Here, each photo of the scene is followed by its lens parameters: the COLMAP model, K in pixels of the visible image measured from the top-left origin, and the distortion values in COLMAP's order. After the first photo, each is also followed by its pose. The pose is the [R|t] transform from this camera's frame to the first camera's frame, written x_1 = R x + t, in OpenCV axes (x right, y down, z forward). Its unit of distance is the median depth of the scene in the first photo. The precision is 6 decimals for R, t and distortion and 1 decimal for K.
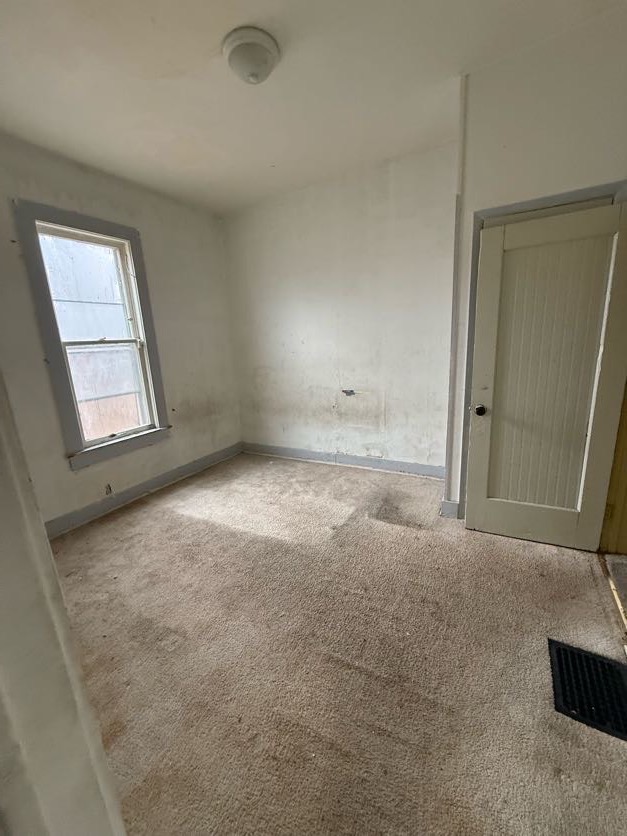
lens RADIAL K [[331.1, 0, 314.1], [0, 331.1, 417.0], [0, 0, 1]] dist [0.000175, 0.000005]
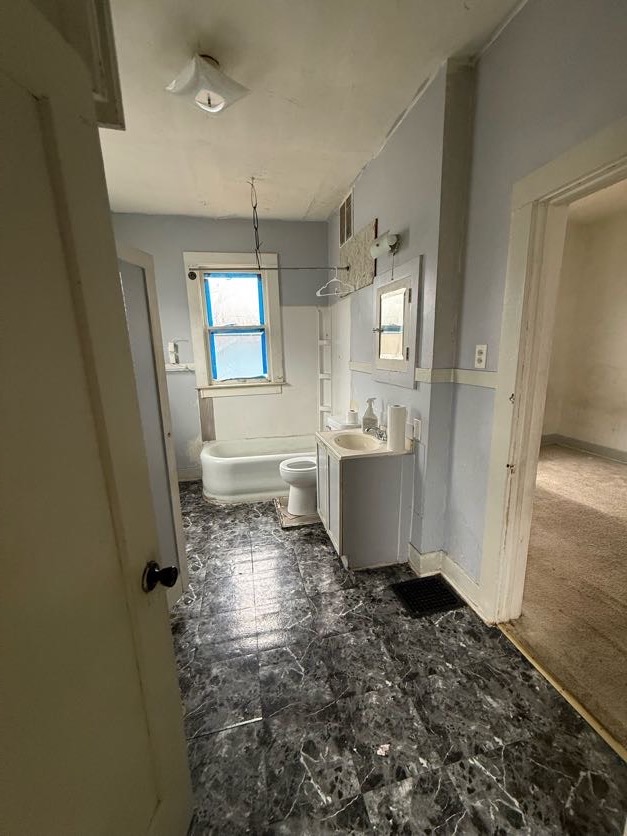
lens RADIAL K [[331.1, 0, 314.1], [0, 331.1, 417.0], [0, 0, 1]] dist [0.000175, 0.000005]
pose [[0.676627, 0.184288, -0.712892, 0.002025], [-0.179668, 0.980231, 0.082868, 0.096621], [0.714070, 0.072013, 0.696361, -0.421704]]
